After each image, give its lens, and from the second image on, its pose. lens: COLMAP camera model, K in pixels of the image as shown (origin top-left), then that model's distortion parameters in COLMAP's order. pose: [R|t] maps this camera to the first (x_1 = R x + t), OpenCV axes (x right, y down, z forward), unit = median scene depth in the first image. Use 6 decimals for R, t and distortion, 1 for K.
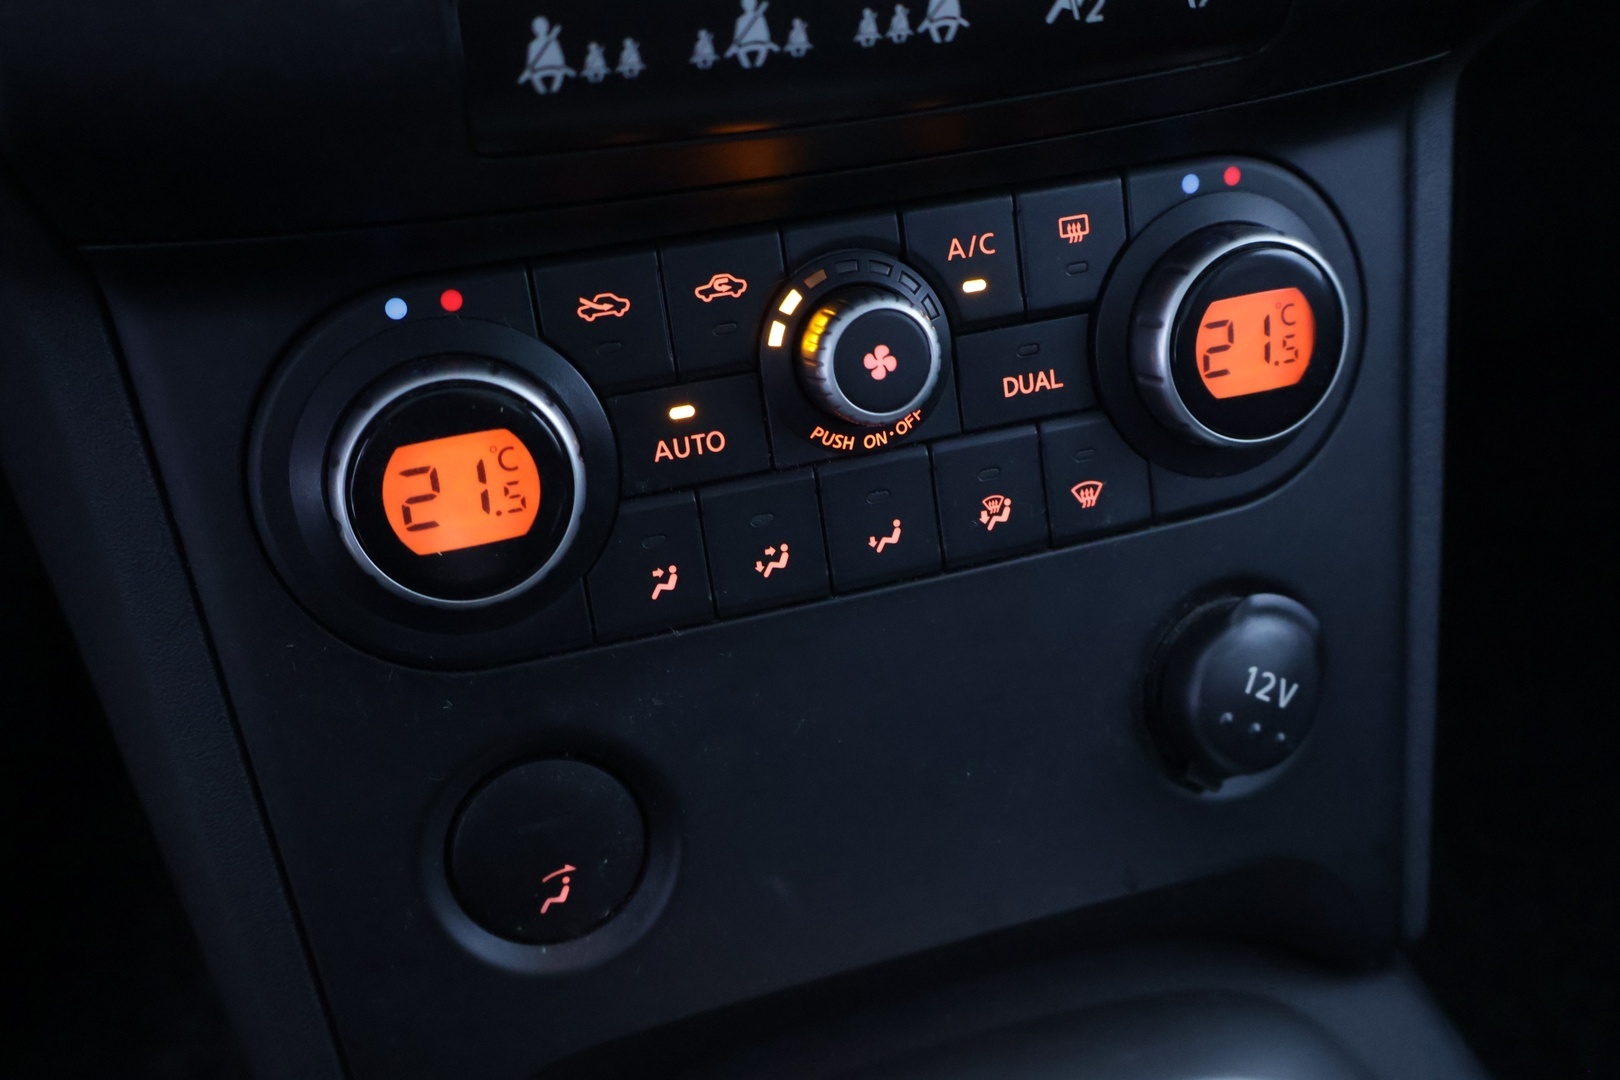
lens RADIAL K [[1538.9, 0, 811.8], [0, 1538.9, 543.3], [0, 0, 1]] dist [0.014861, 0.000000]
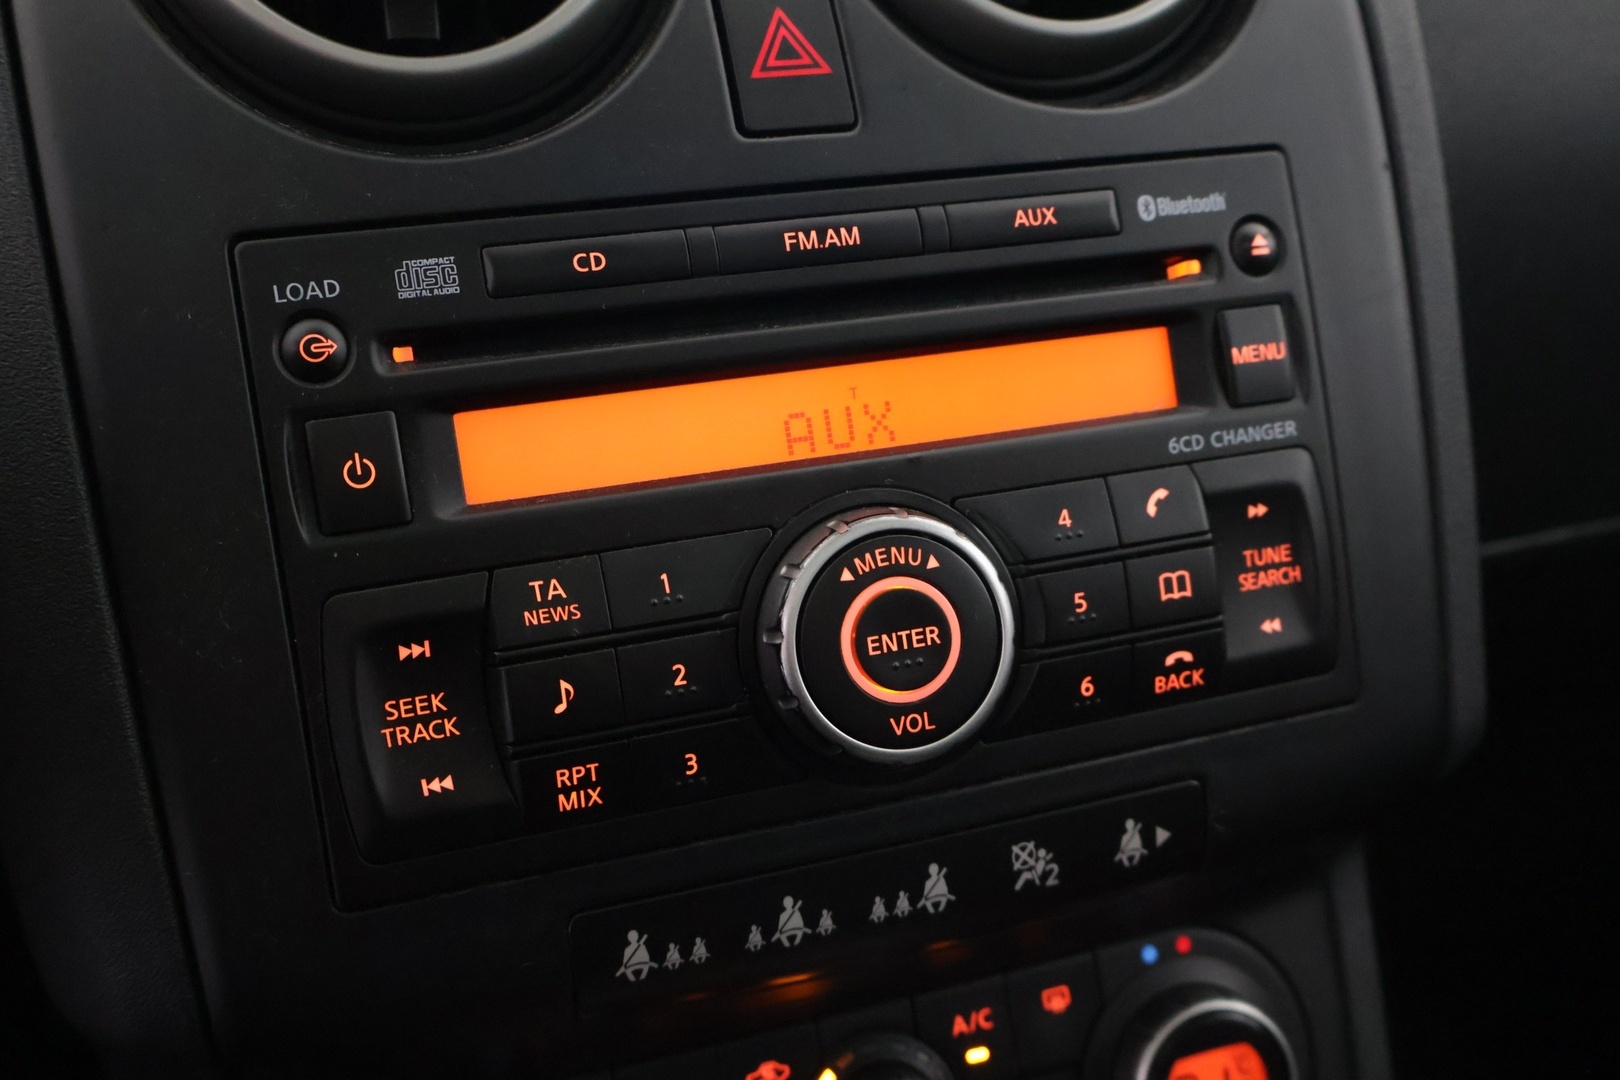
lens RADIAL K [[1538.9, 0, 806.2], [0, 1538.9, 546.2], [0, 0, 1]] dist [0.014861, 0.000000]
pose [[0.999223, -0.036547, -0.014747, 0.004633], [0.030114, 0.949448, -0.312477, -0.187100], [0.025422, 0.311790, 0.949811, -0.295025]]
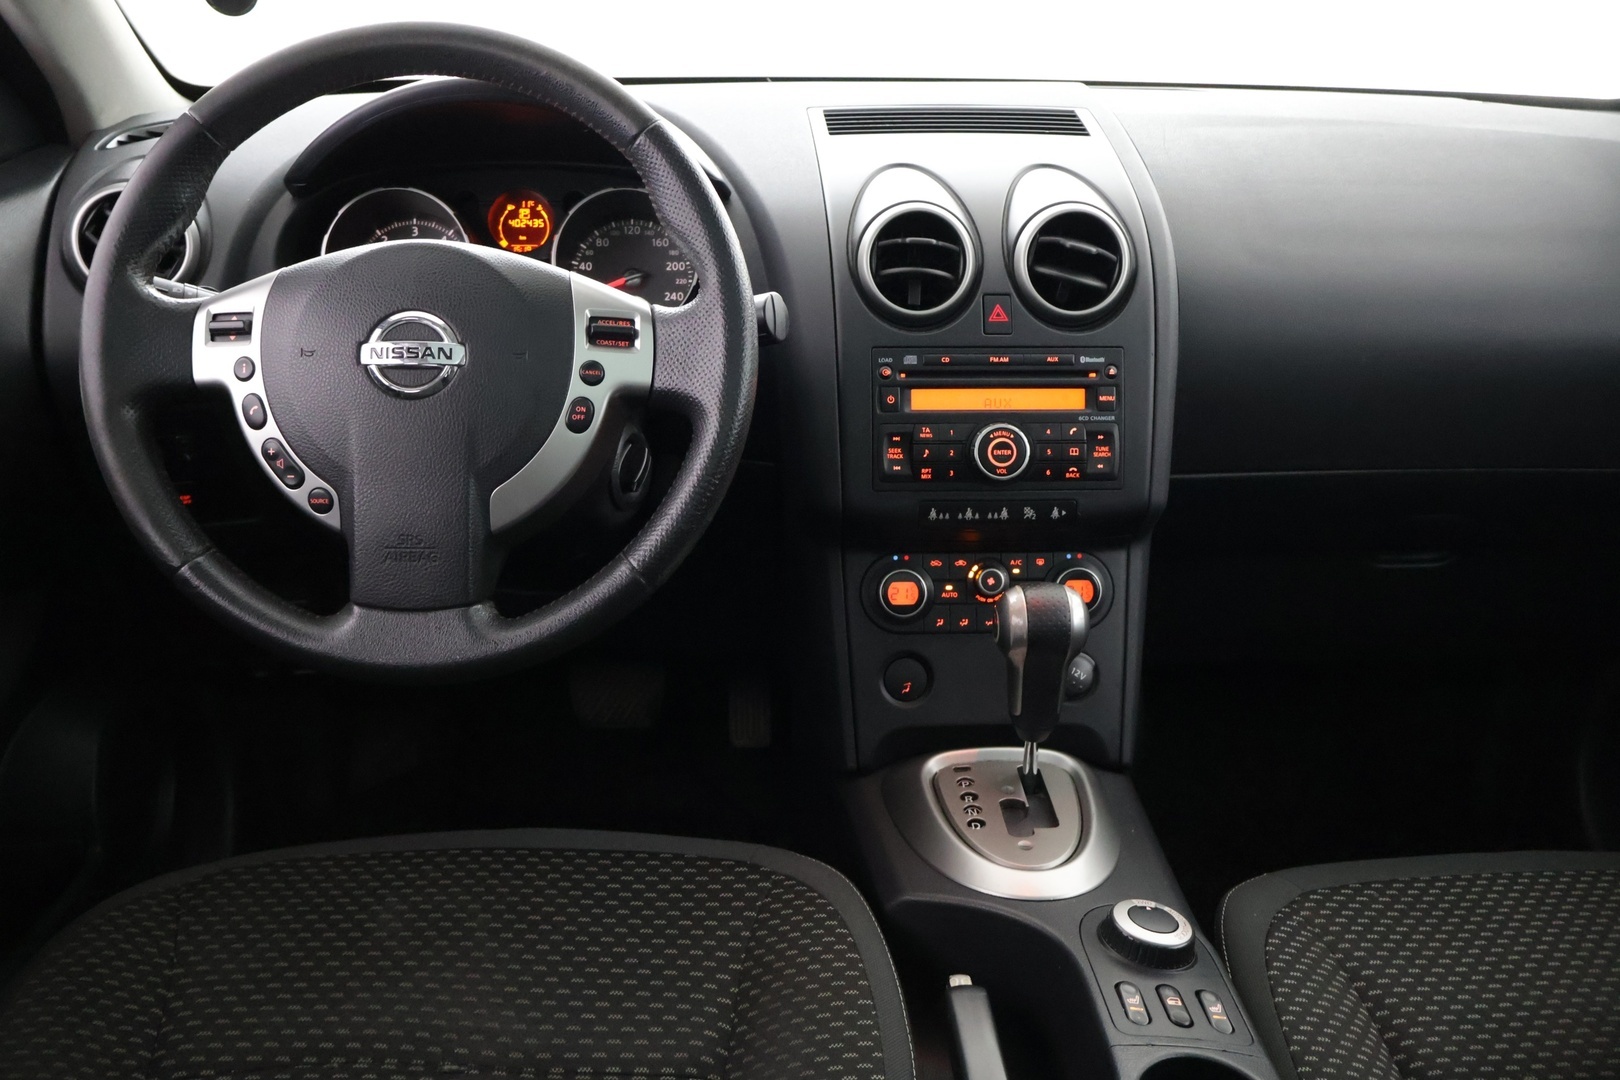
lens RADIAL K [[1344.4, 0, 803.4], [0, 1344.4, 543.5], [0, 0, 1]] dist [0.001691, 0.001164]
pose [[0.964386, 0.113705, -0.238810, 0.482542], [-0.176379, 0.949285, -0.260285, 0.995785], [0.197103, 0.293137, 0.935533, -3.173168]]
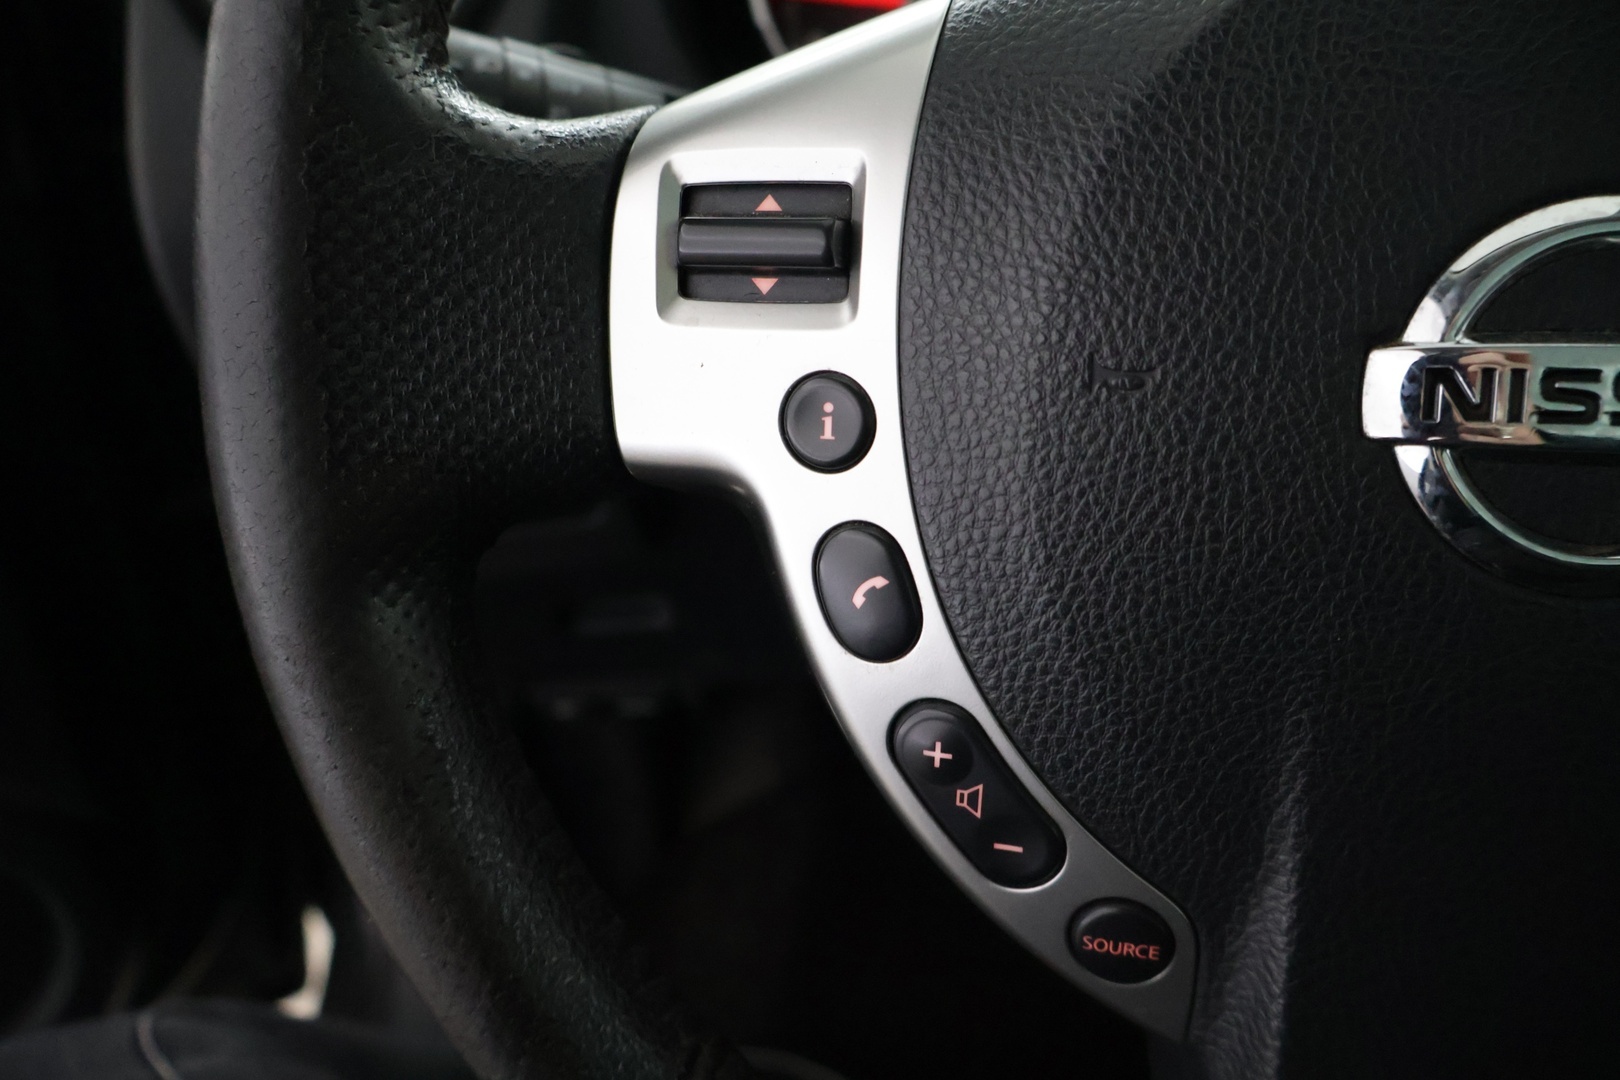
lens RADIAL K [[1344.4, 0, 815.1], [0, 1344.4, 550.4], [0, 0, 1]] dist [0.001691, 0.001164]
pose [[0.929943, 0.187356, -0.316392, -1.383034], [-0.212798, 0.975939, -0.047541, 0.102040], [0.299872, 0.111538, 0.947436, -1.279723]]
